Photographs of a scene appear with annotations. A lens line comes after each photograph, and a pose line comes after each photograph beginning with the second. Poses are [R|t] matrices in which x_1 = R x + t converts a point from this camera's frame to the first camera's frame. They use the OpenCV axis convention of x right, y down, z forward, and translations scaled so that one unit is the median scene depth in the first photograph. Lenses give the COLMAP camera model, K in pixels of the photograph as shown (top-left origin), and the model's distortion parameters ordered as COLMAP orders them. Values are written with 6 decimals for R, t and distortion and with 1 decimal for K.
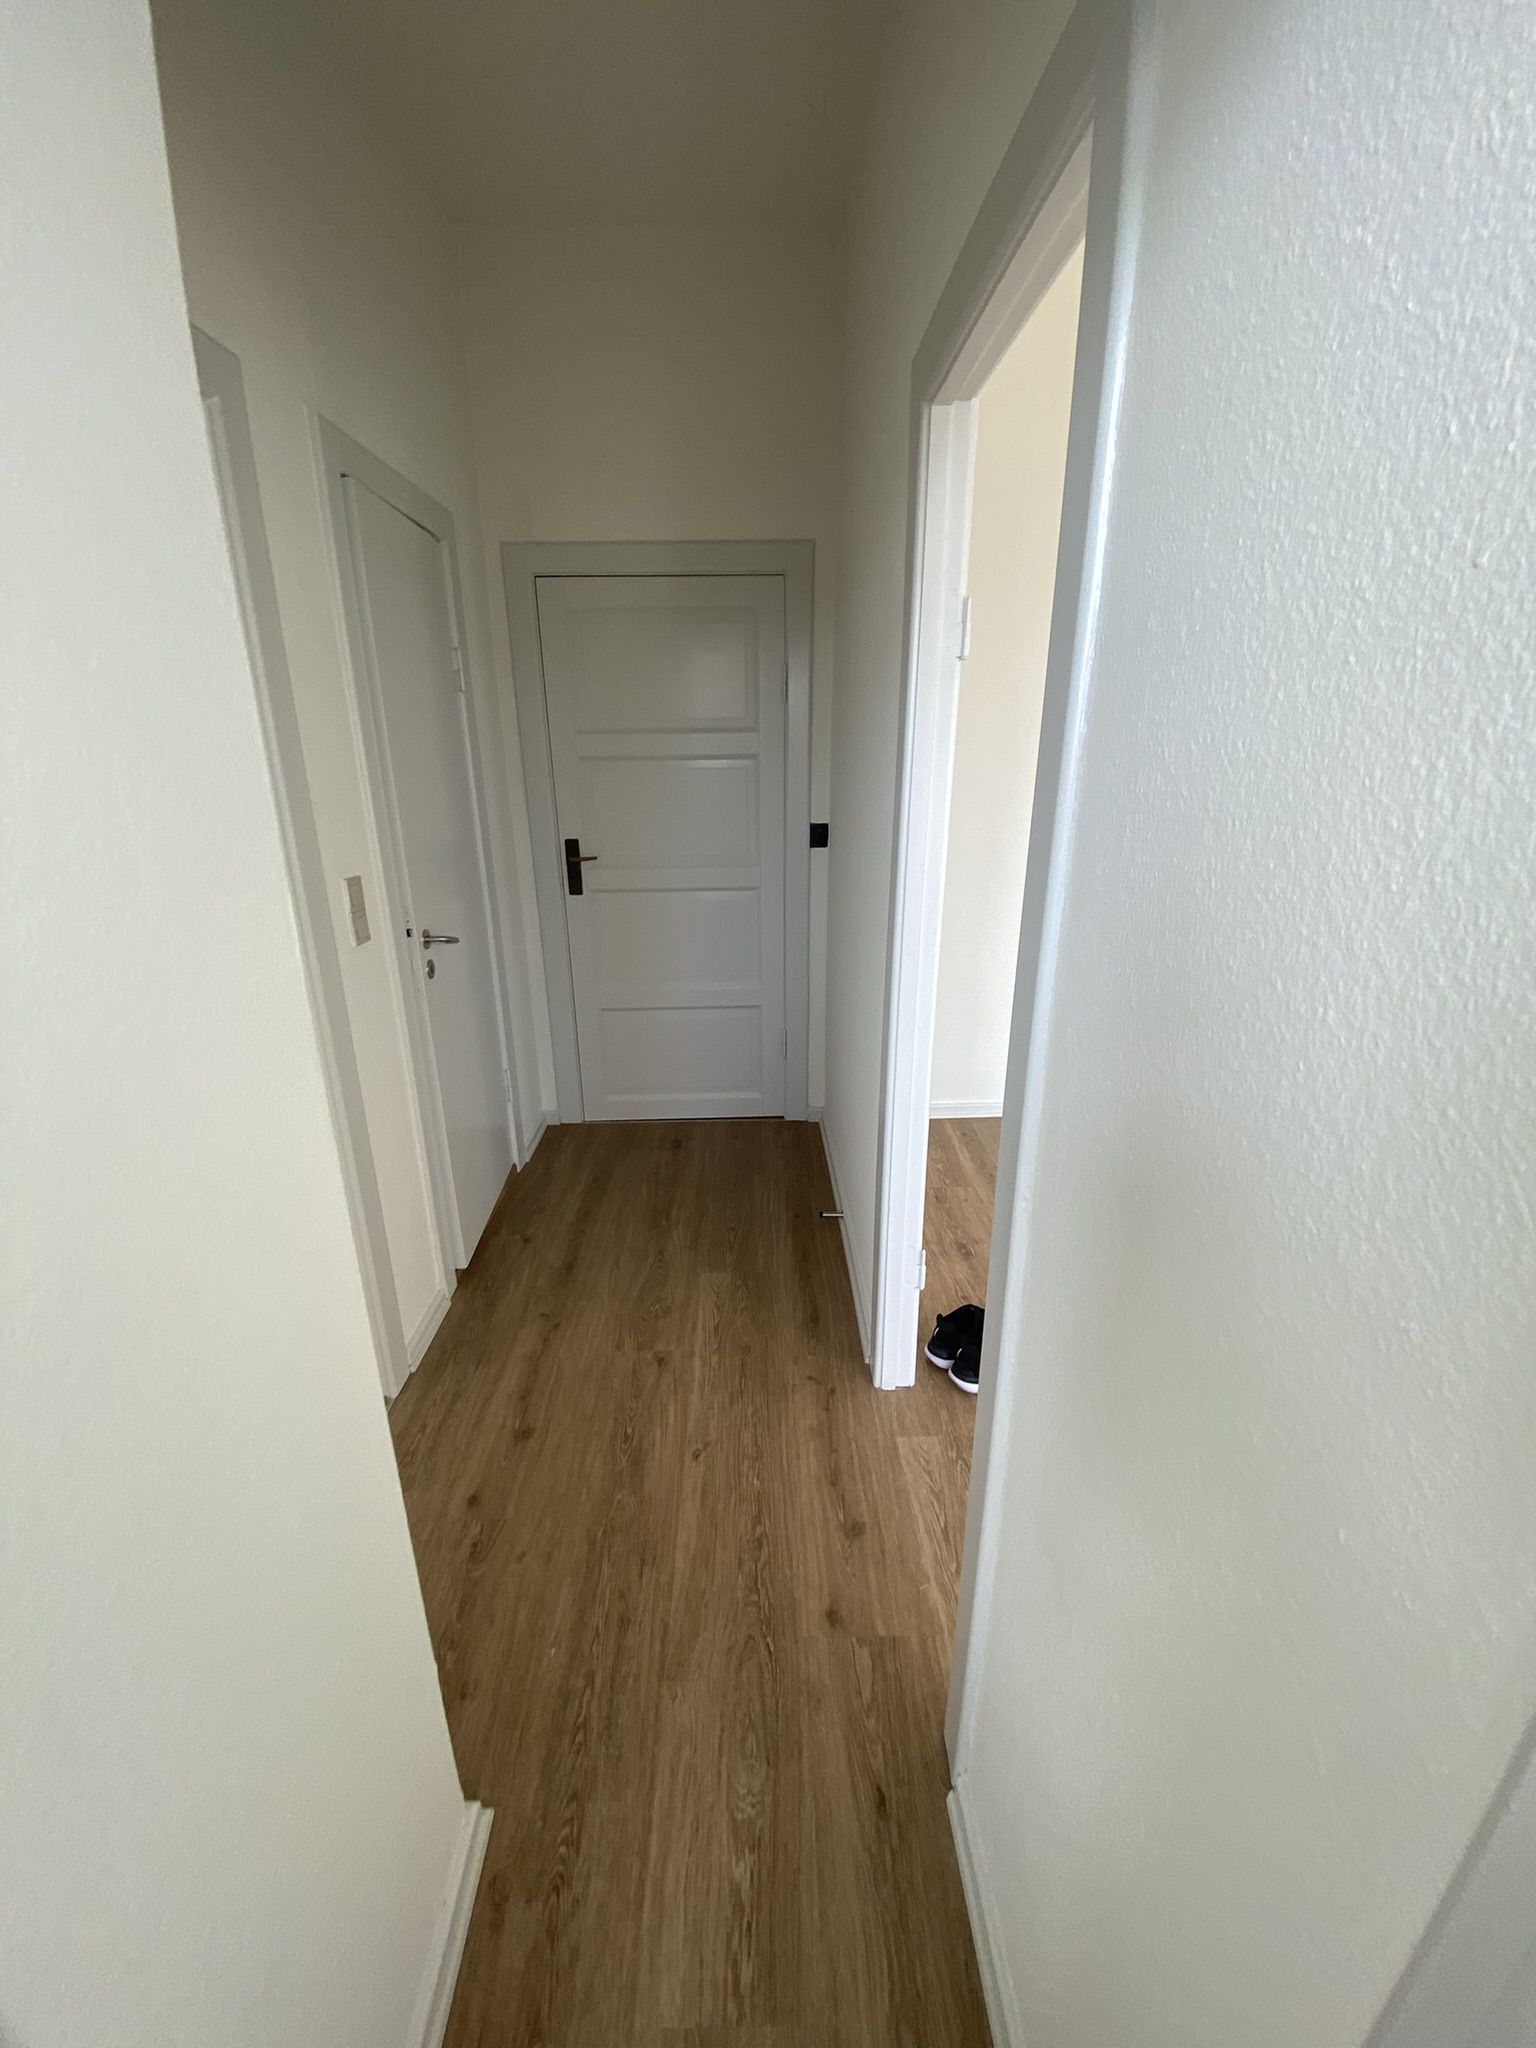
lens RADIAL K [[826.9, 0, 768.0], [0, 826.9, 1024.0], [0, 0, 1]] dist [0.024937, -0.023879]
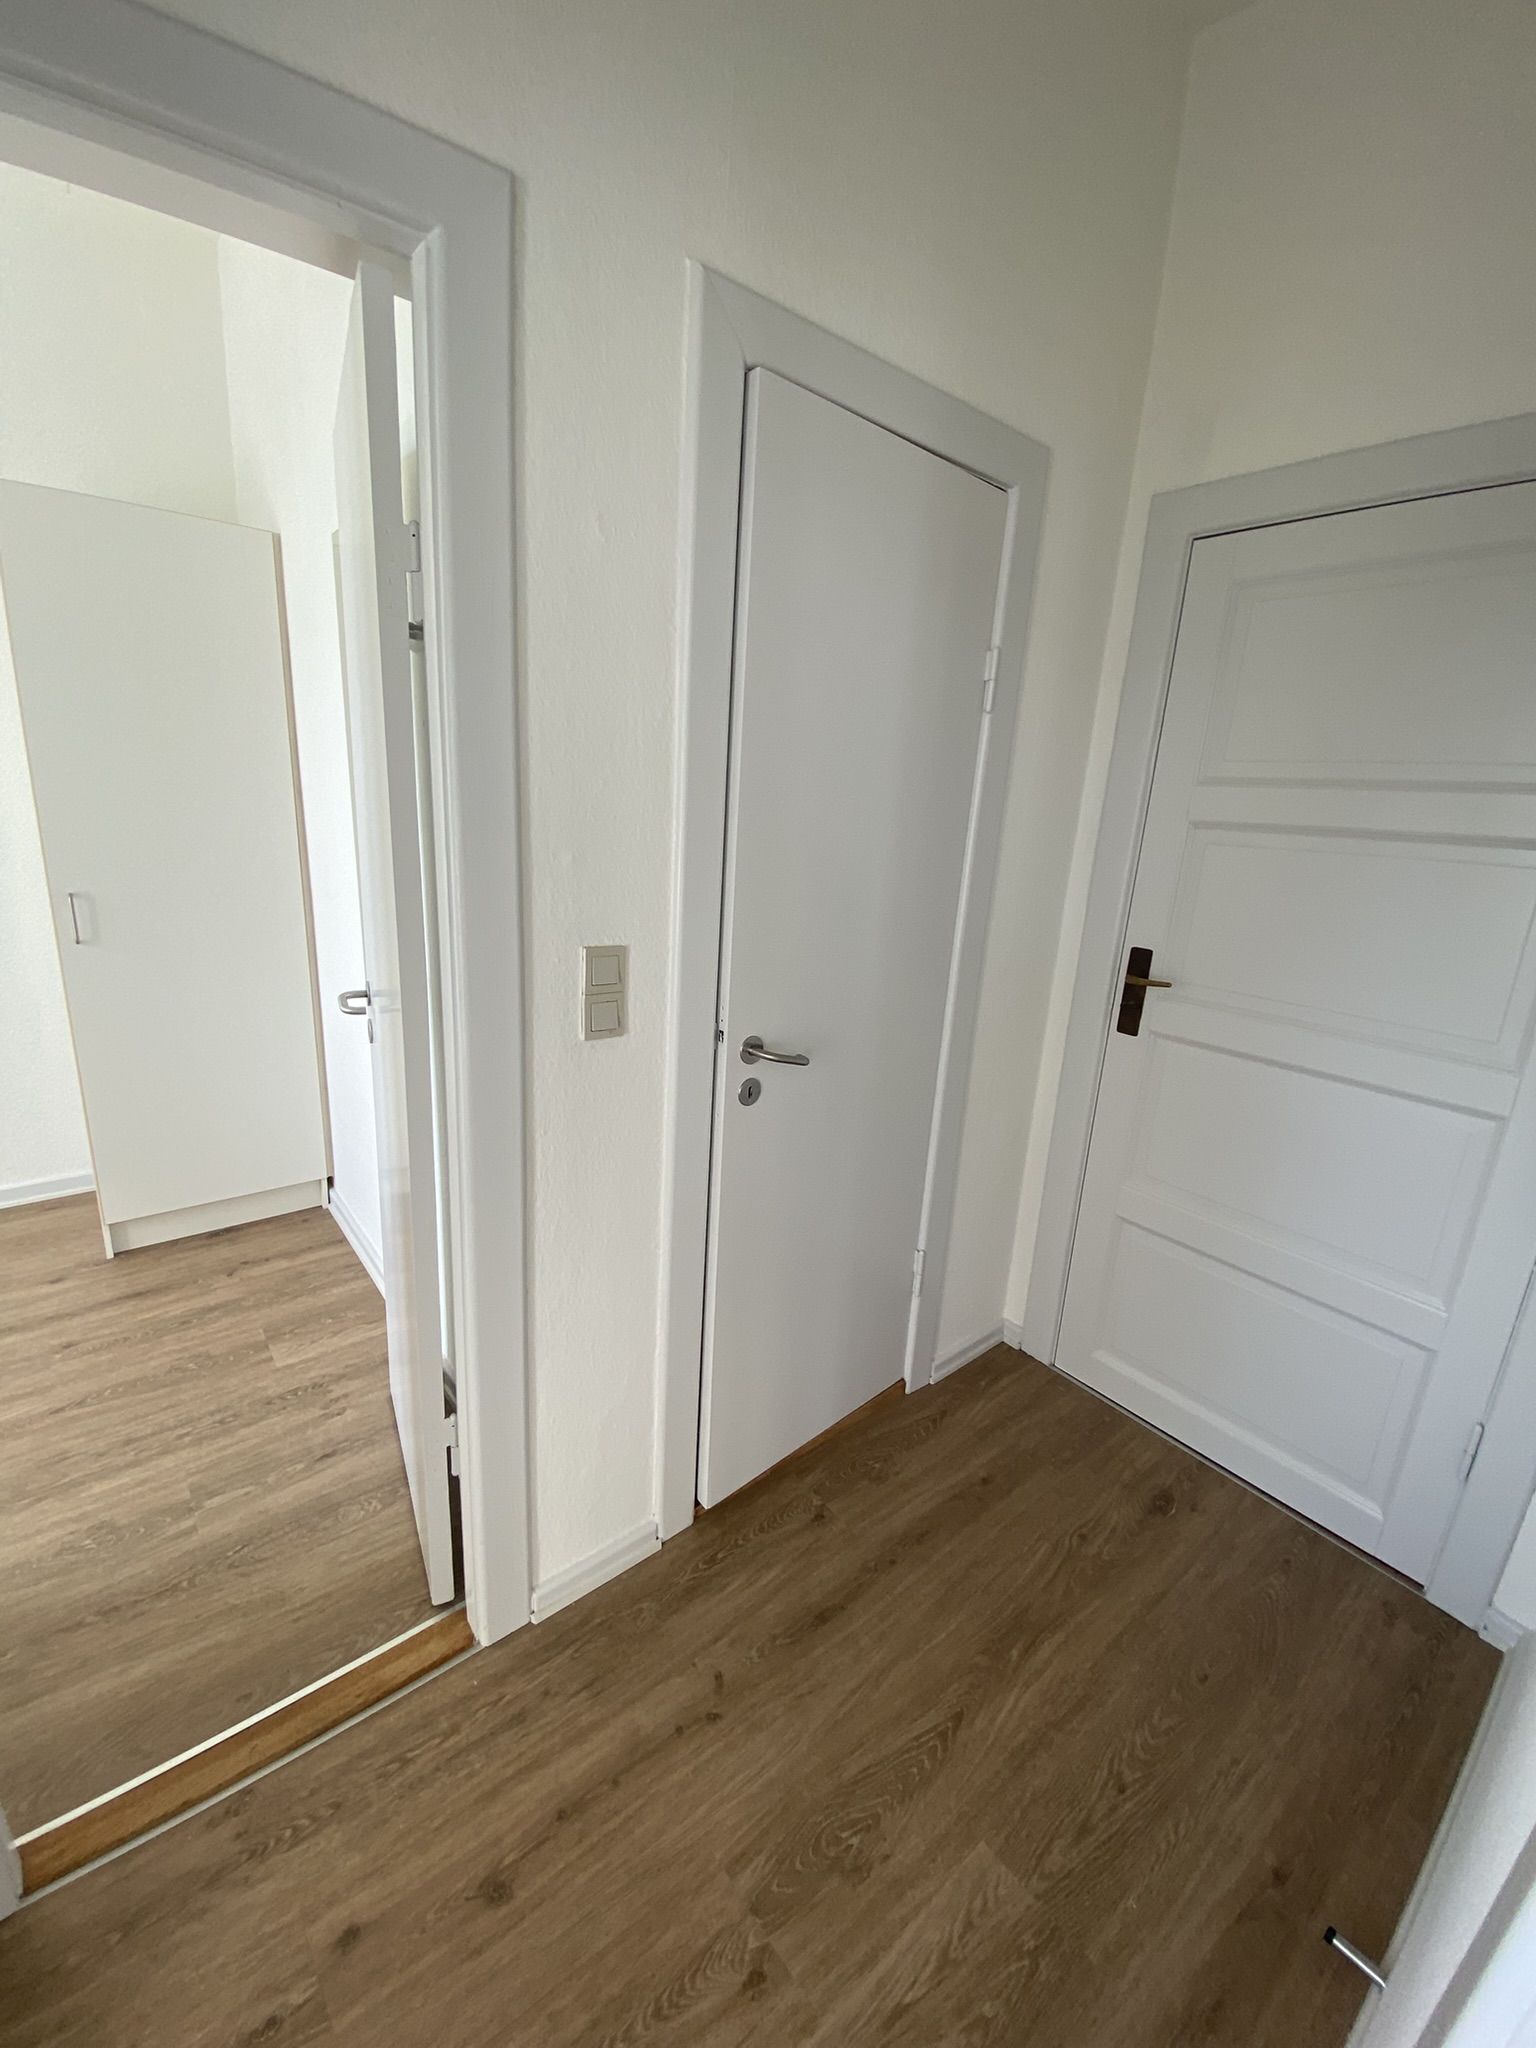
lens RADIAL K [[826.9, 0, 768.0], [0, 826.9, 1024.0], [0, 0, 1]] dist [0.024937, -0.023879]
pose [[0.616009, 0.242002, -0.749646, 0.085732], [-0.308444, 0.949757, 0.053143, -0.135593], [0.724842, 0.198487, 0.659702, 0.463881]]
